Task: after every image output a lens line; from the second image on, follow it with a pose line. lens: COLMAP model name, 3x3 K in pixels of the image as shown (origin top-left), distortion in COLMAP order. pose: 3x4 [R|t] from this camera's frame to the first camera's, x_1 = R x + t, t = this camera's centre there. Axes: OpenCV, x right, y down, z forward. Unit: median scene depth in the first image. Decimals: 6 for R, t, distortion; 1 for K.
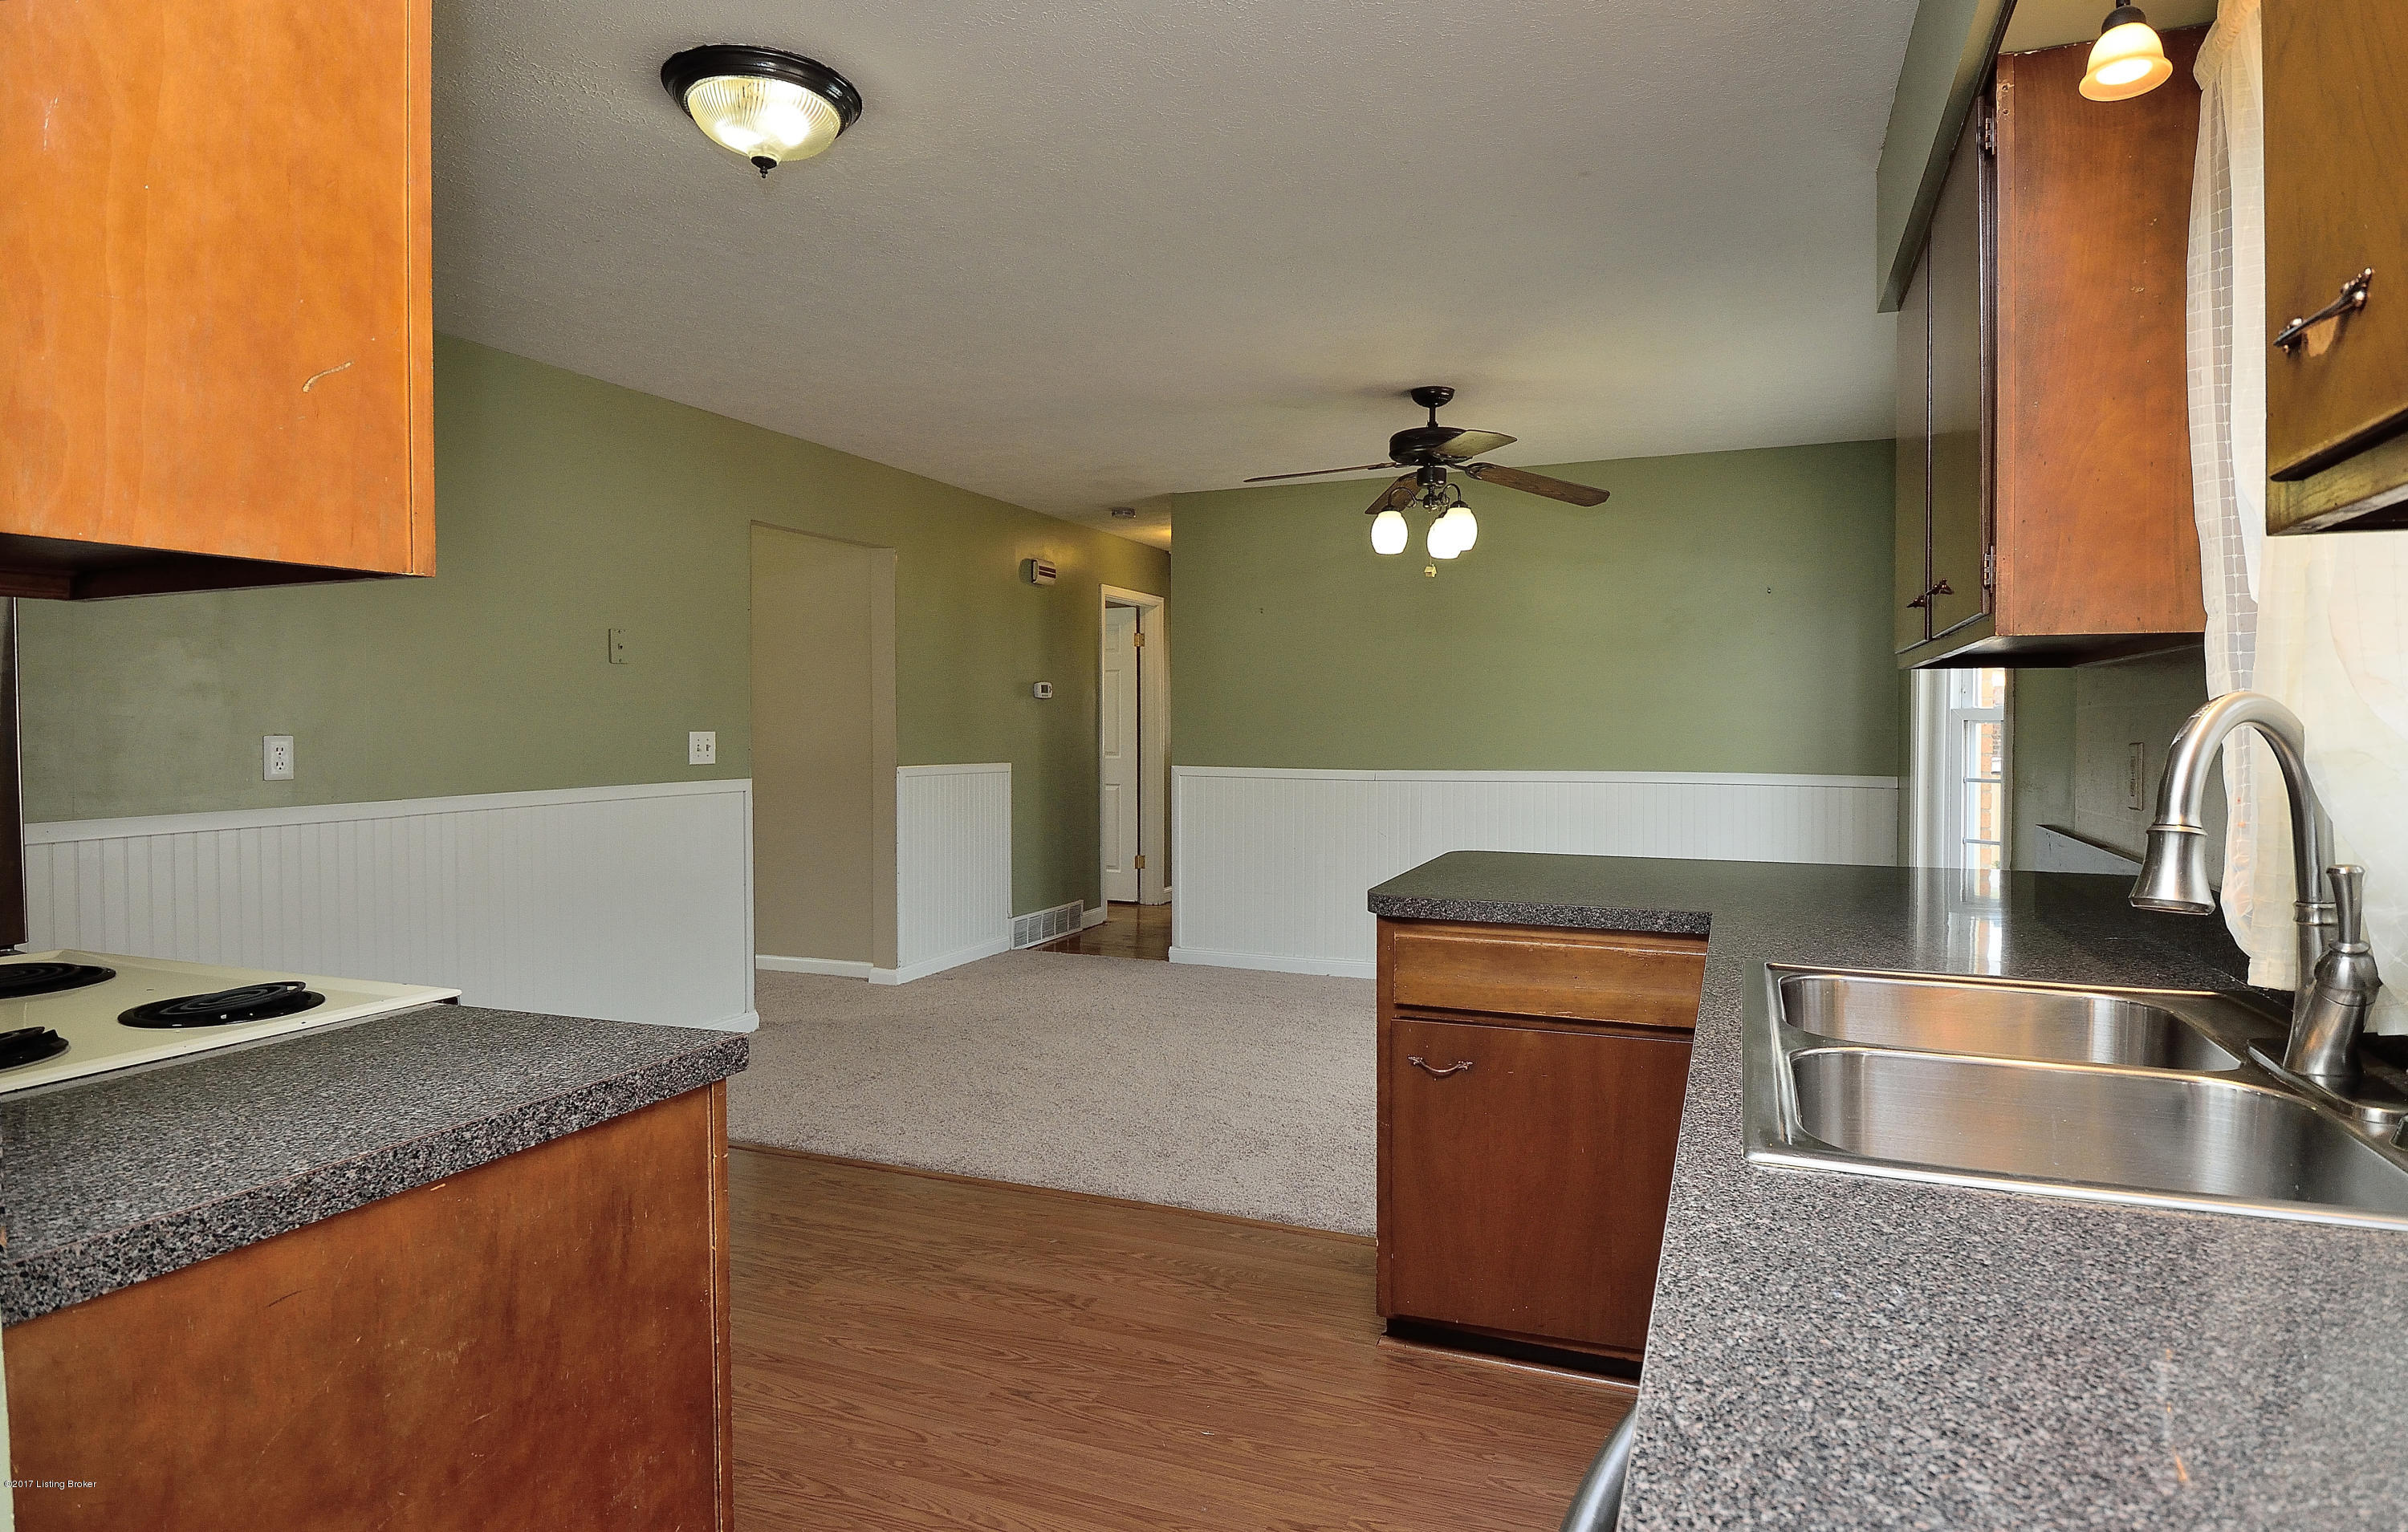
lens RADIAL K [[1292.1, 0, 1203.3], [0, 1292.1, 758.4], [0, 0, 1]] dist [-0.001580, -0.001253]
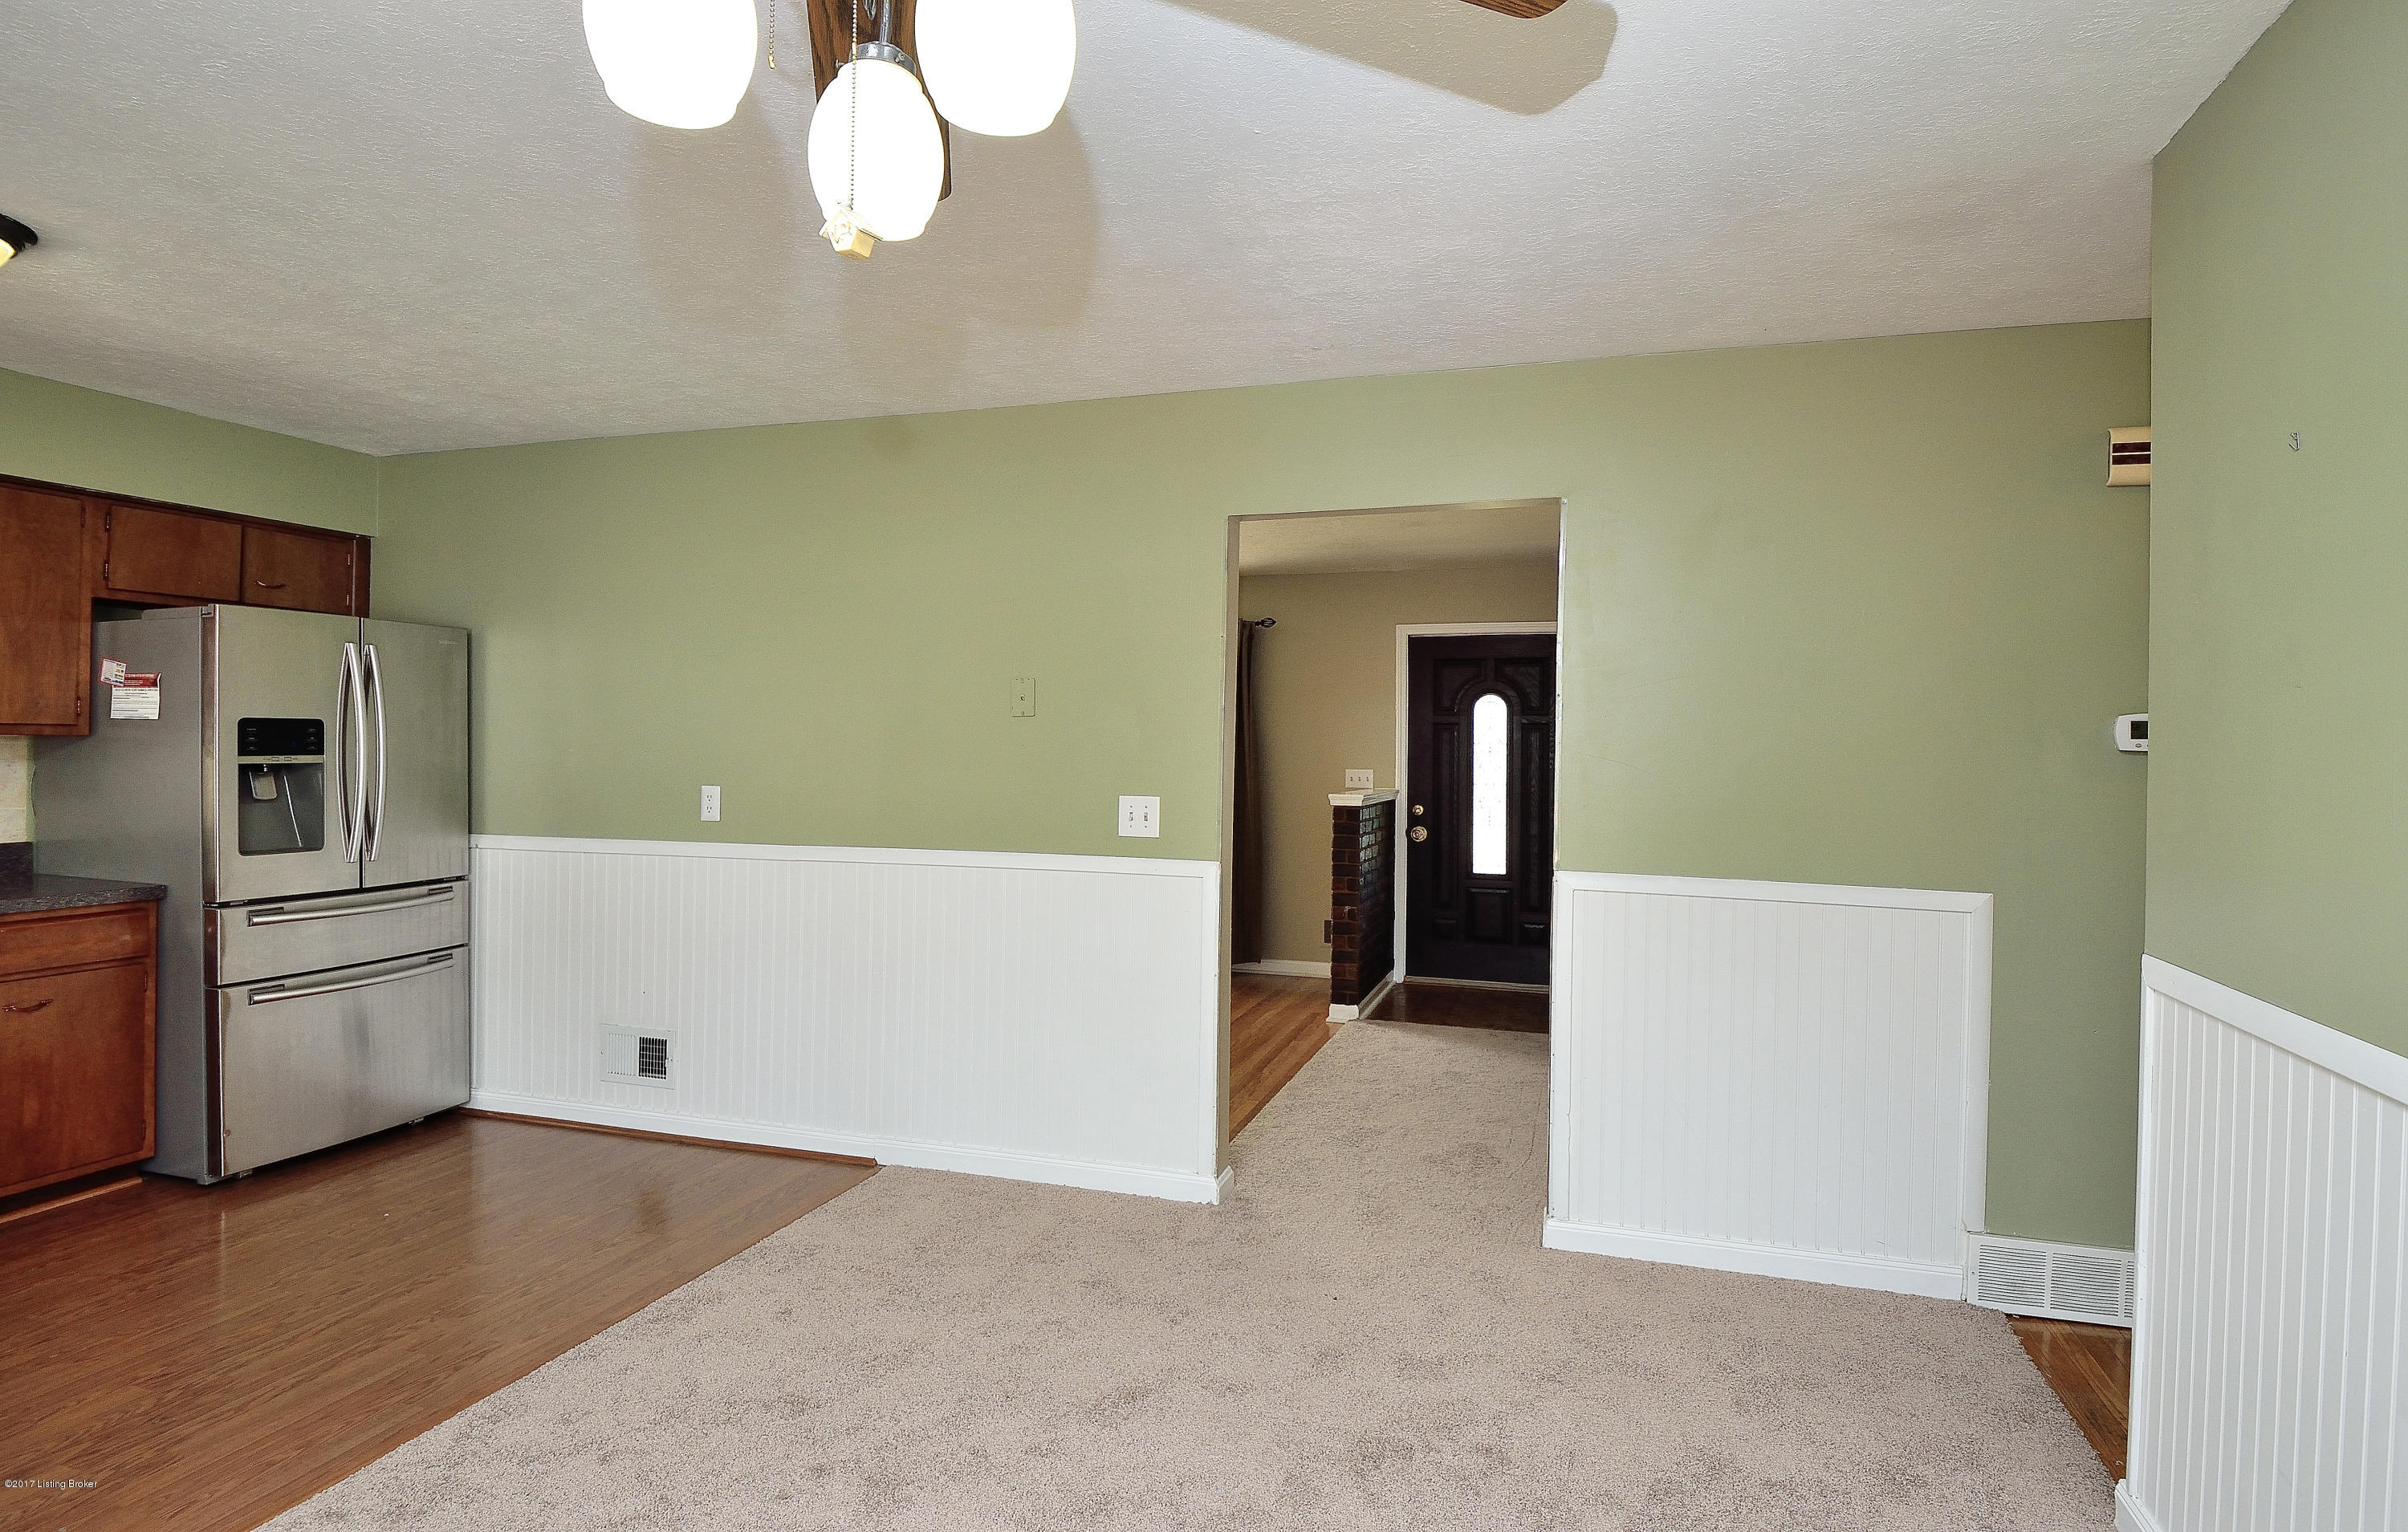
lens RADIAL K [[1292.1, 0, 1197.7], [0, 1292.1, 766.3], [0, 0, 1]] dist [-0.001580, -0.001253]
pose [[0.070054, 0.028144, -0.997146, 0.398602], [-0.036608, 0.999001, 0.025624, -0.060546], [0.996871, 0.034709, 0.071015, 0.978063]]
